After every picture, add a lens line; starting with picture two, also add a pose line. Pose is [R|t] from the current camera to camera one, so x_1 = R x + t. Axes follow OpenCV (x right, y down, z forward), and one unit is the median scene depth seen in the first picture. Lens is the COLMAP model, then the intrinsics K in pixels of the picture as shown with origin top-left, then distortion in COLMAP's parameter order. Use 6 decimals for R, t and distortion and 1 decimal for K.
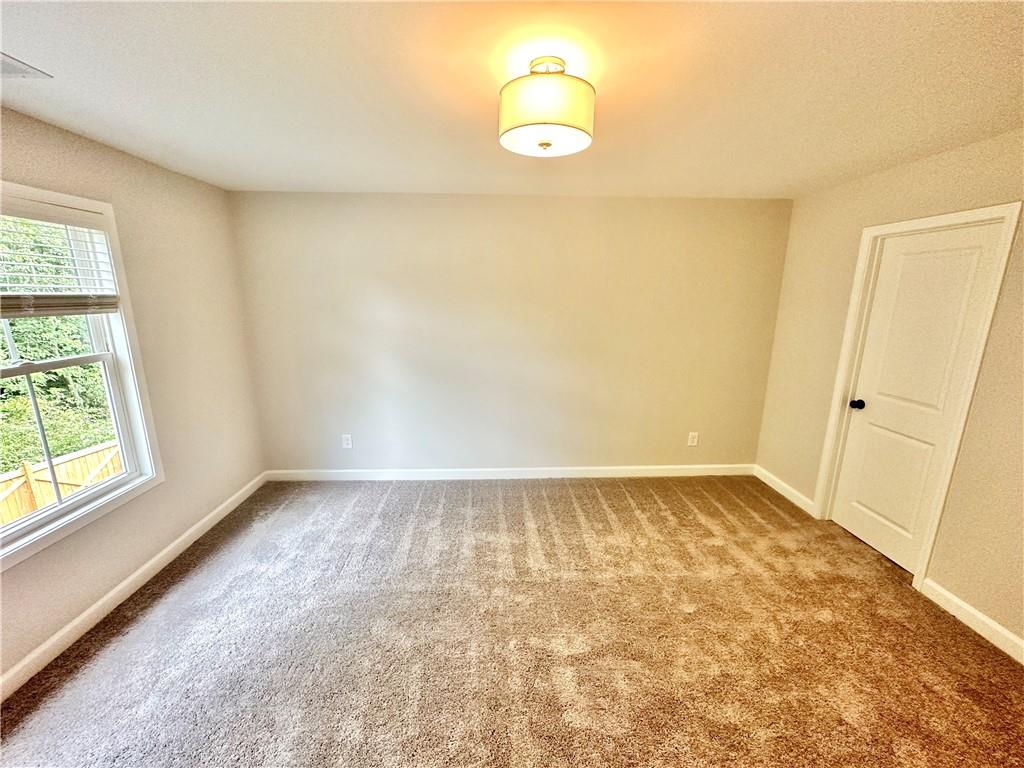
lens RADIAL K [[408.0, 0, 513.5], [0, 408.0, 385.2], [0, 0, 1]] dist [0.000395, -0.000357]
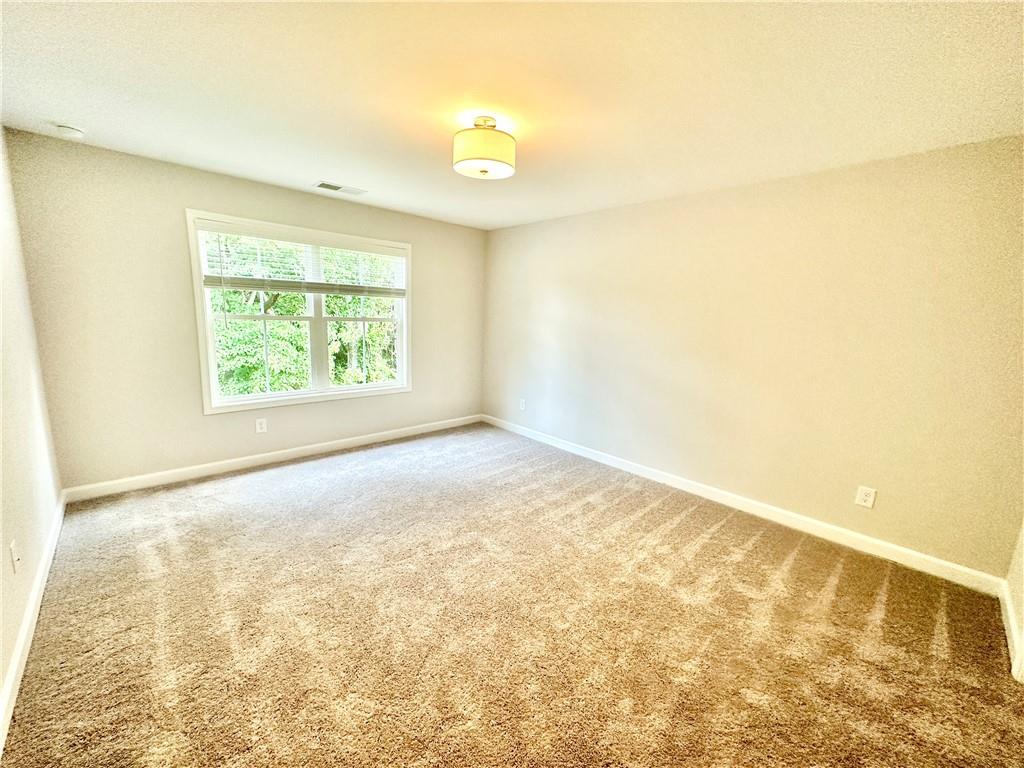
lens RADIAL K [[408.0, 0, 514.1], [0, 408.0, 382.9], [0, 0, 1]] dist [0.000395, -0.000357]
pose [[0.658612, 0.146402, -0.738104, 0.716638], [-0.202251, 0.979237, 0.013762, 0.071629], [0.724793, 0.140219, 0.674547, 0.085305]]
